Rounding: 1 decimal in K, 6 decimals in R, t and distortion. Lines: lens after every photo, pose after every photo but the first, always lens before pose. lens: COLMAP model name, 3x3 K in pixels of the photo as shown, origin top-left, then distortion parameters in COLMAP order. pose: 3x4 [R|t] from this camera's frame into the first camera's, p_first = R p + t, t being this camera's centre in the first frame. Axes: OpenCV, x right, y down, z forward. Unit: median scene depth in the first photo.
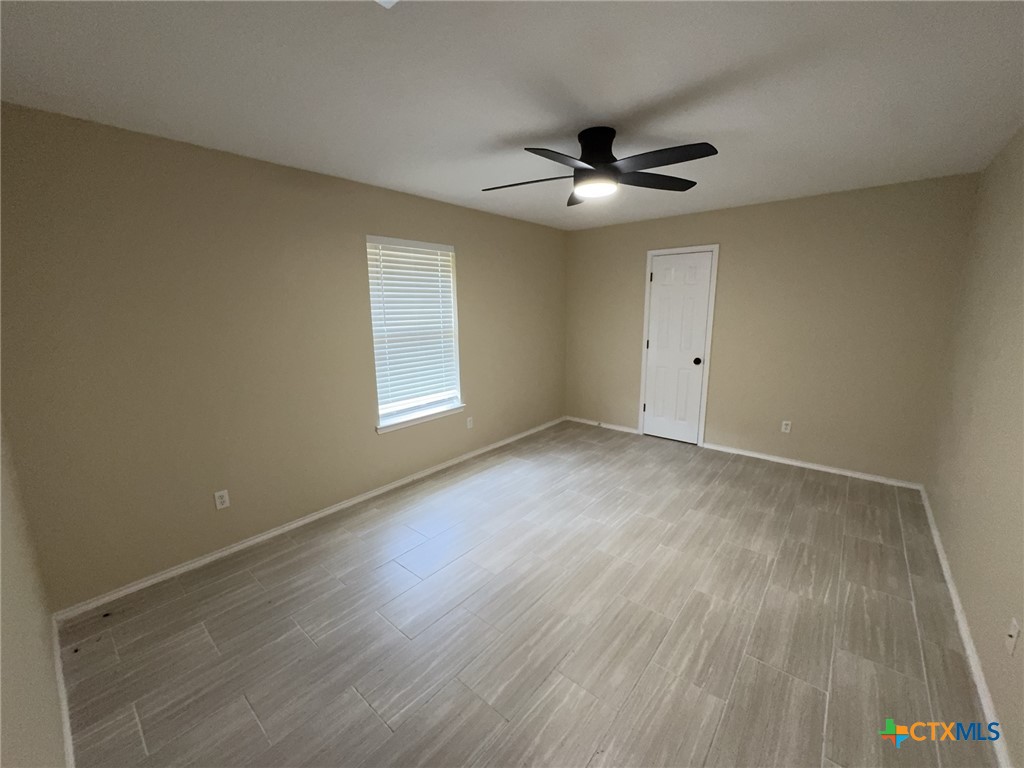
lens RADIAL K [[409.3, 0, 508.2], [0, 409.3, 383.0], [0, 0, 1]] dist [-0.000992, -0.000532]
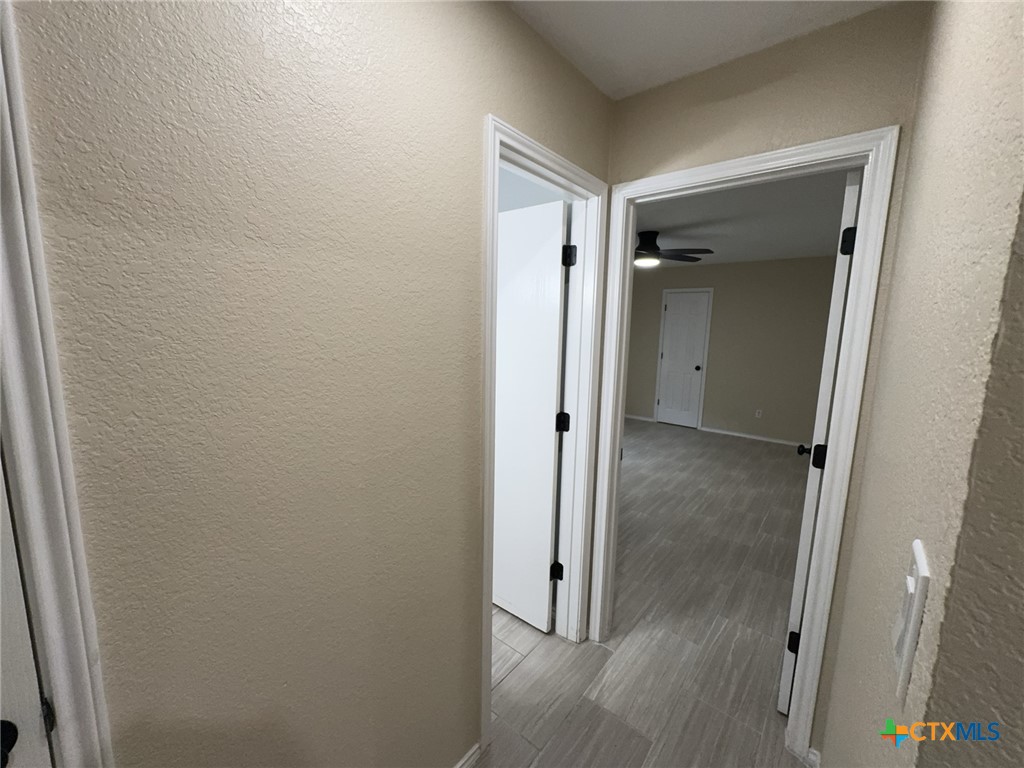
lens RADIAL K [[409.3, 0, 508.2], [0, 409.3, 383.0], [0, 0, 1]] dist [-0.000992, -0.000532]
pose [[0.999301, 0.034737, 0.013830, -0.340319], [-0.034055, 0.998325, -0.046778, 0.138681], [-0.015432, 0.046274, 0.998810, -0.646745]]
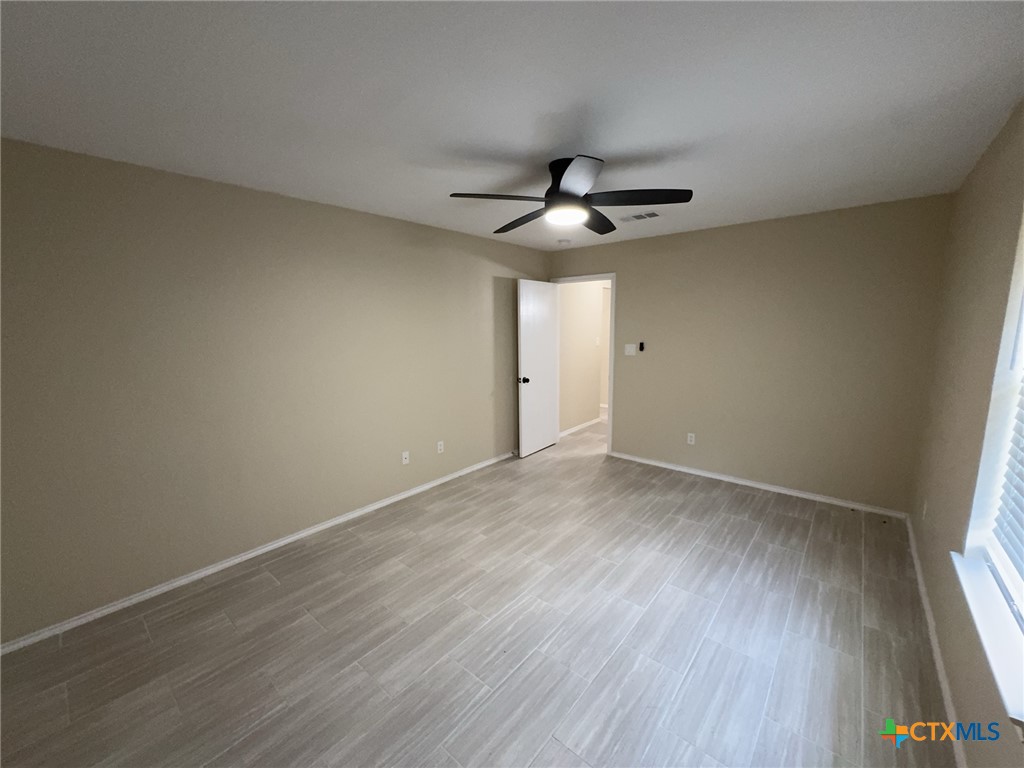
lens RADIAL K [[409.3, 0, 508.2], [0, 409.3, 383.0], [0, 0, 1]] dist [-0.000992, -0.000532]
pose [[-0.999662, 0.025177, 0.006437, 0.304791], [0.025891, 0.943648, 0.329936, -0.355931], [0.002233, 0.329991, -0.943981, 1.771140]]
